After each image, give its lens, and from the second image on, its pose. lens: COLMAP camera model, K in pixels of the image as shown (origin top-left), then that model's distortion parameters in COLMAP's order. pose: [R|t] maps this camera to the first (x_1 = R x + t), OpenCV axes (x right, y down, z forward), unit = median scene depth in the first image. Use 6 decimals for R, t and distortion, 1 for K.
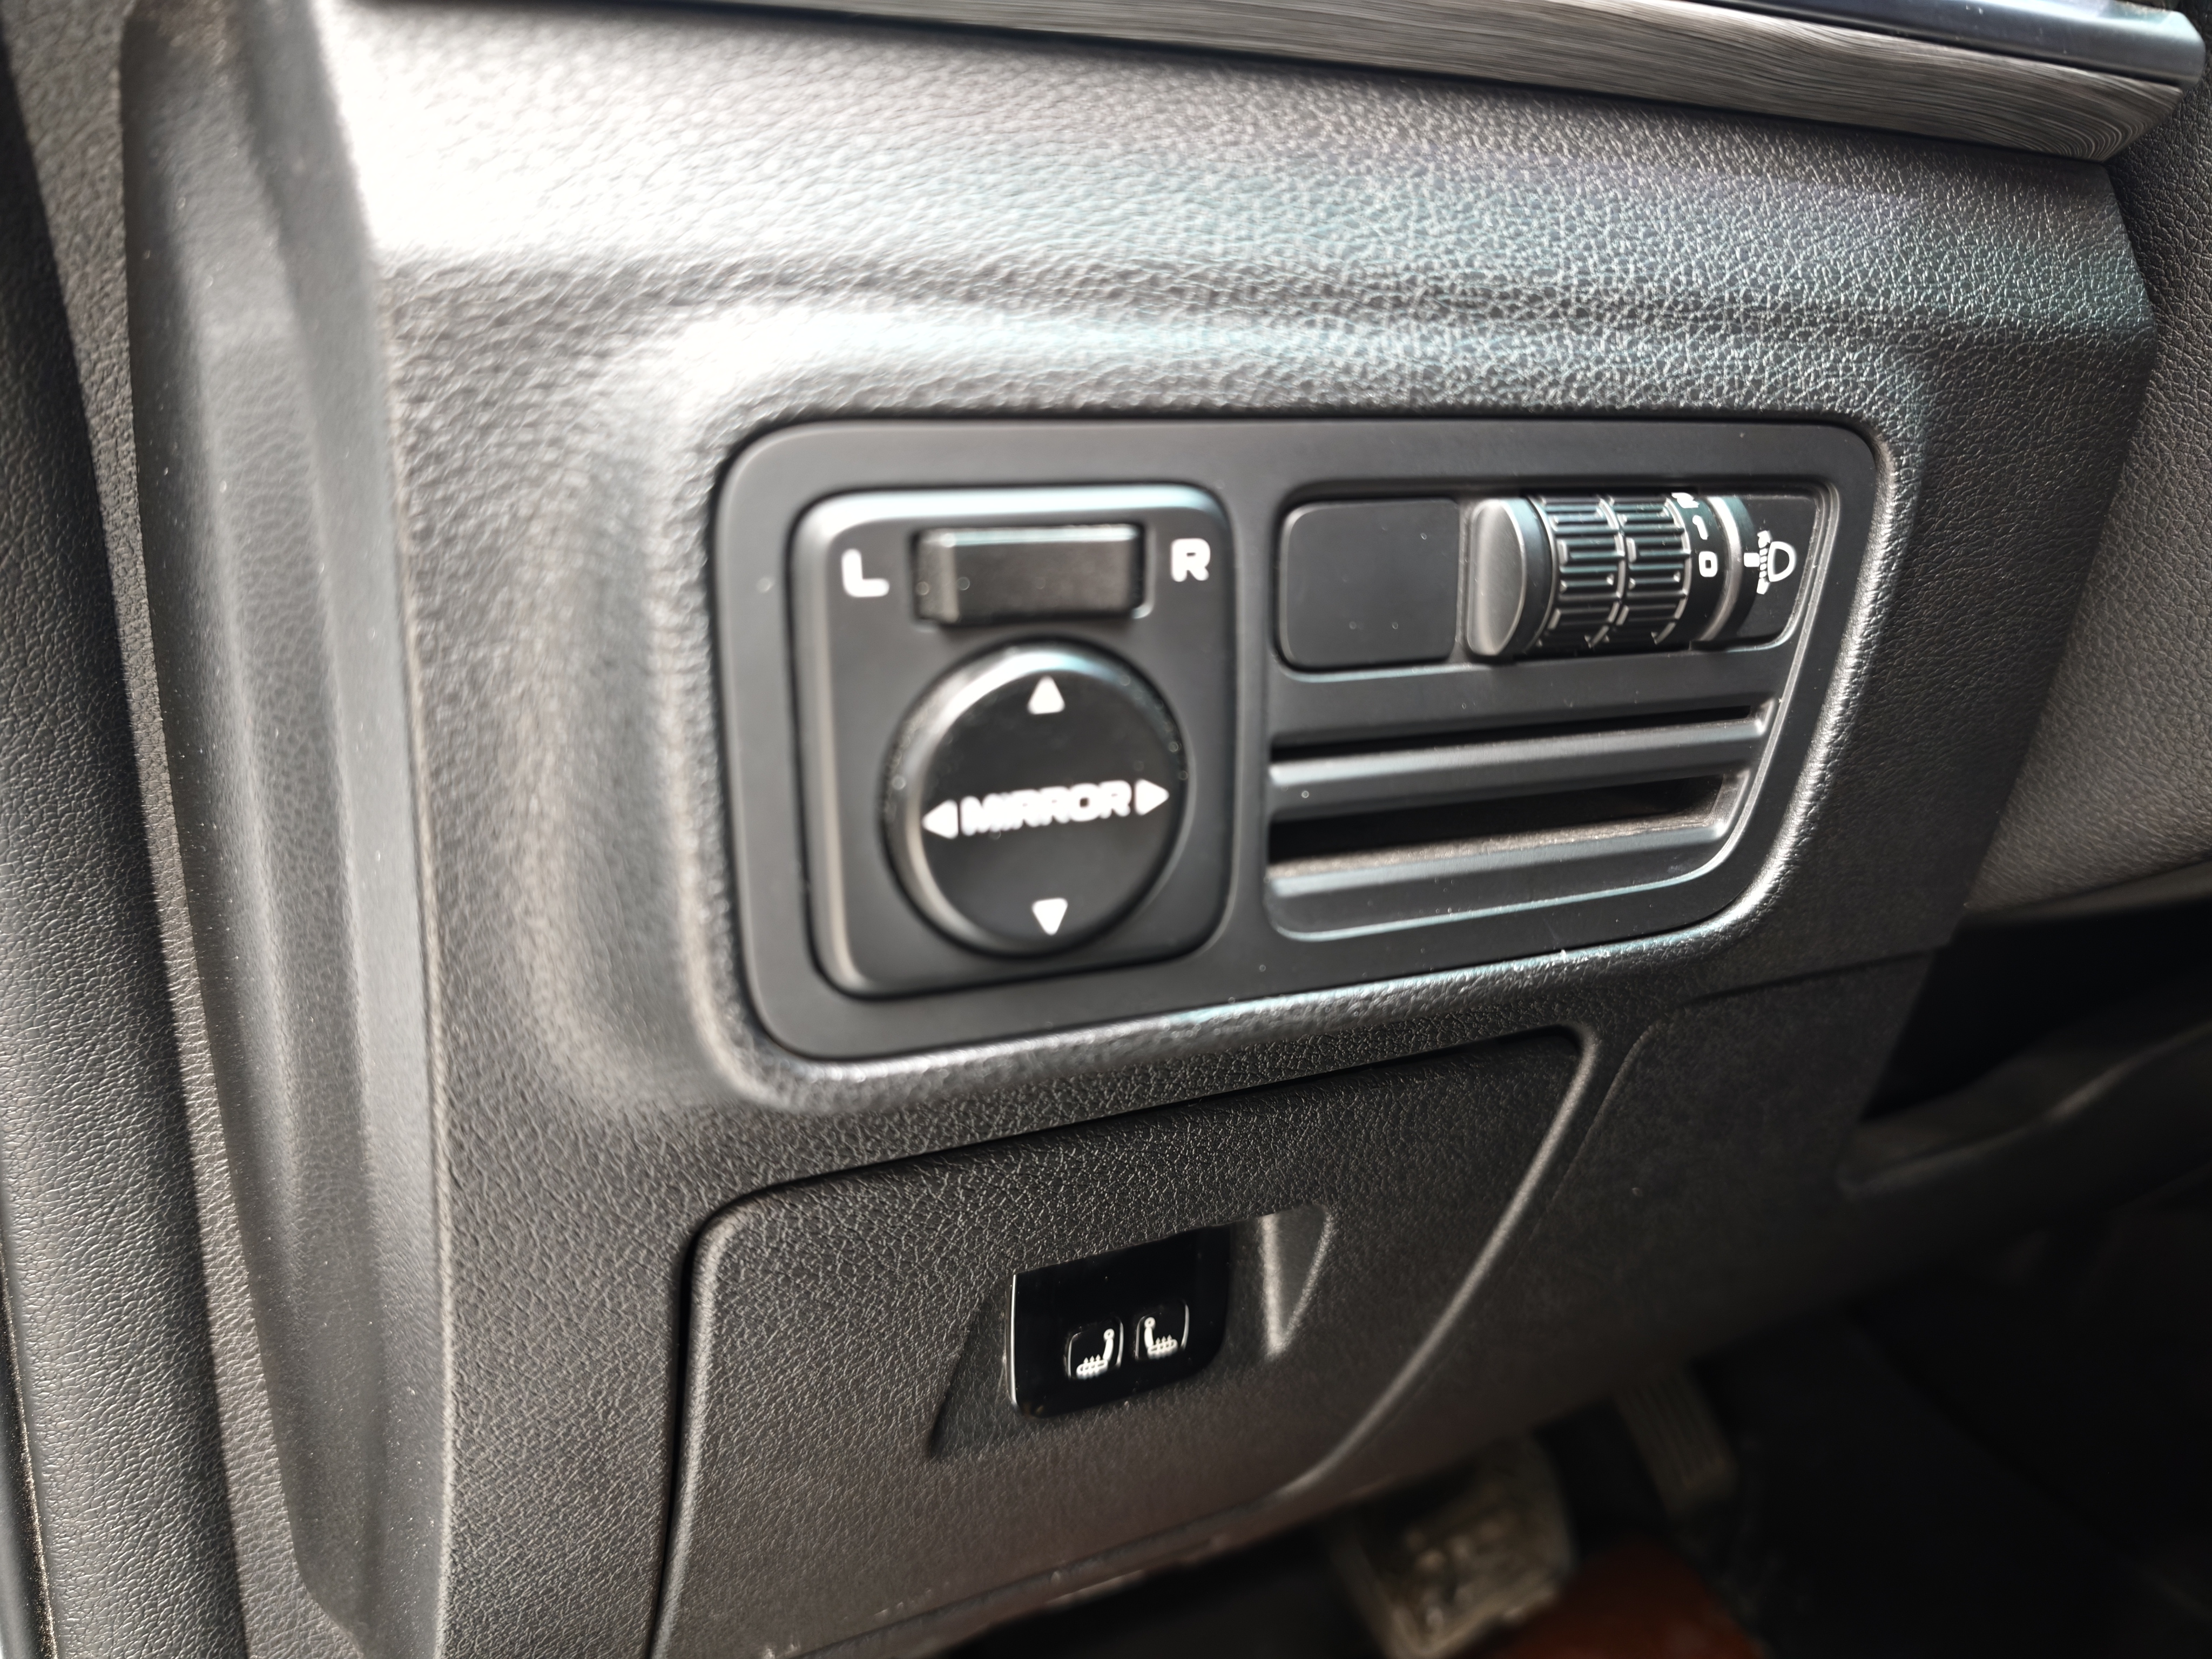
lens RADIAL K [[1543.8, 0, 1106.0], [0, 1543.8, 829.5], [0, 0, 1]] dist [0.000323, -0.024136]
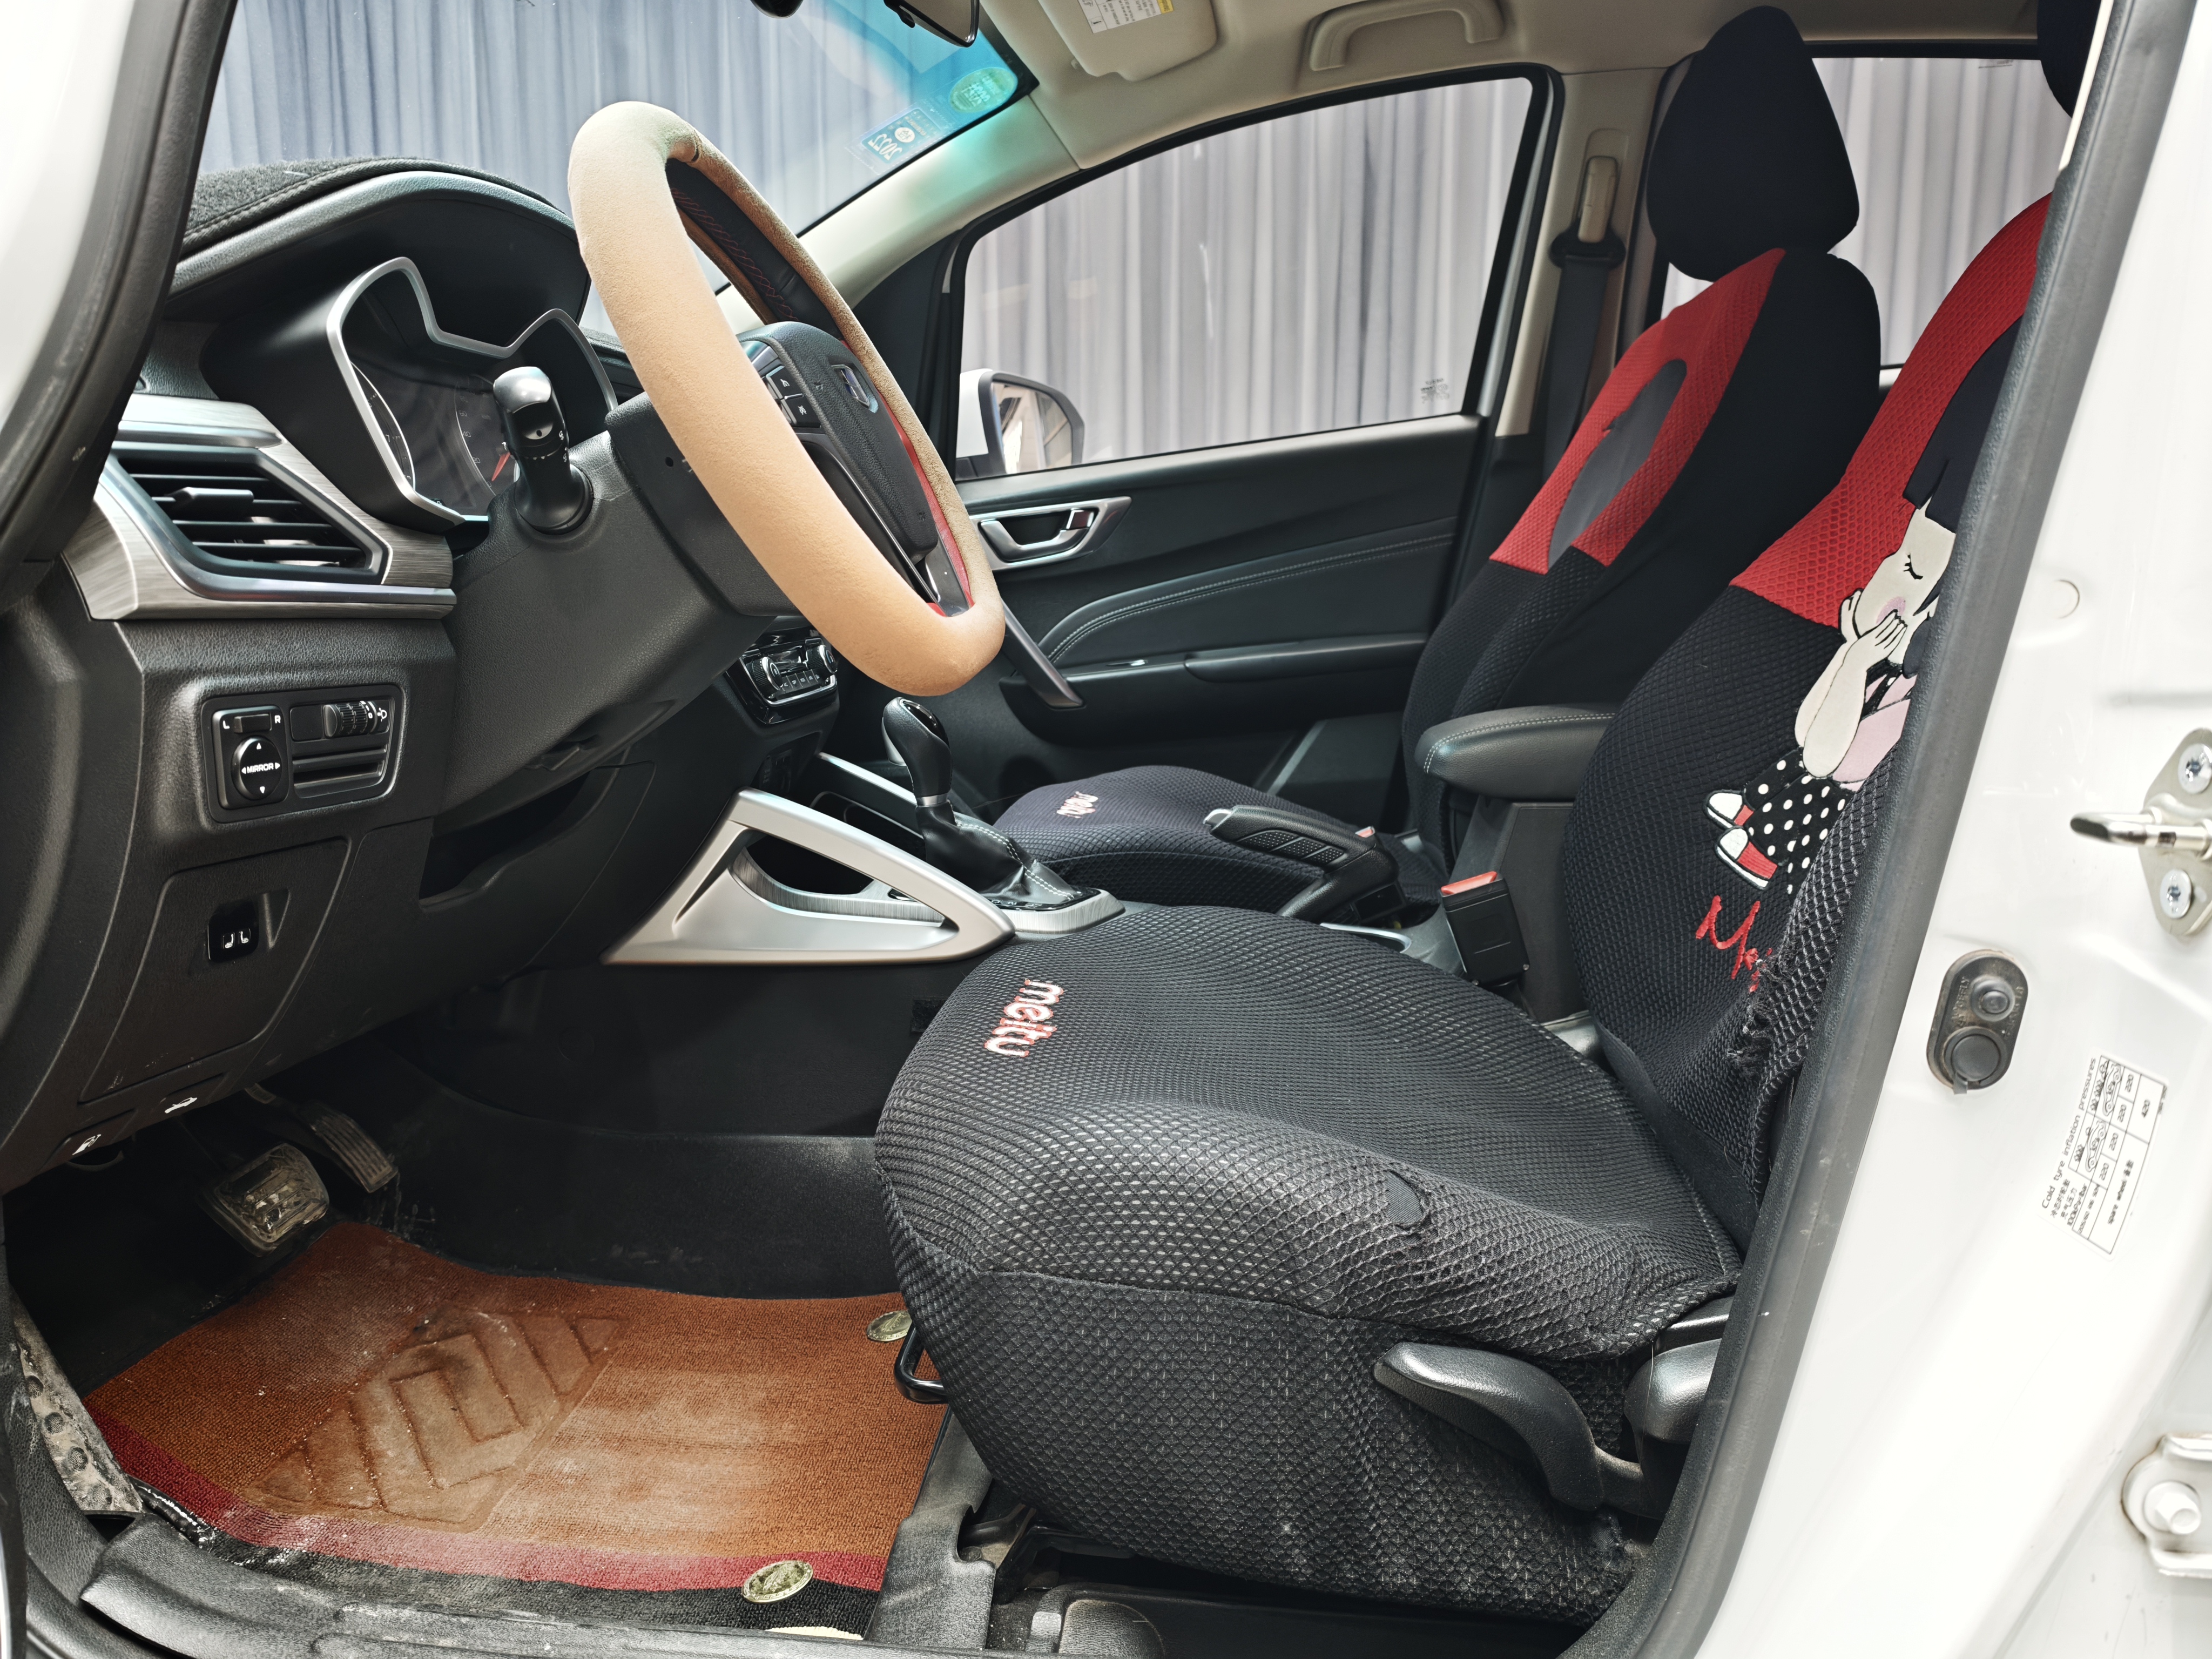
lens RADIAL K [[1543.8, 0, 1106.0], [0, 1543.8, 829.5], [0, 0, 1]] dist [0.000323, -0.024136]
pose [[0.612440, -0.104879, 0.783529, -1.928099], [0.175045, 0.984548, -0.005036, 0.577906], [-0.770893, 0.140237, 0.621335, -3.549414]]
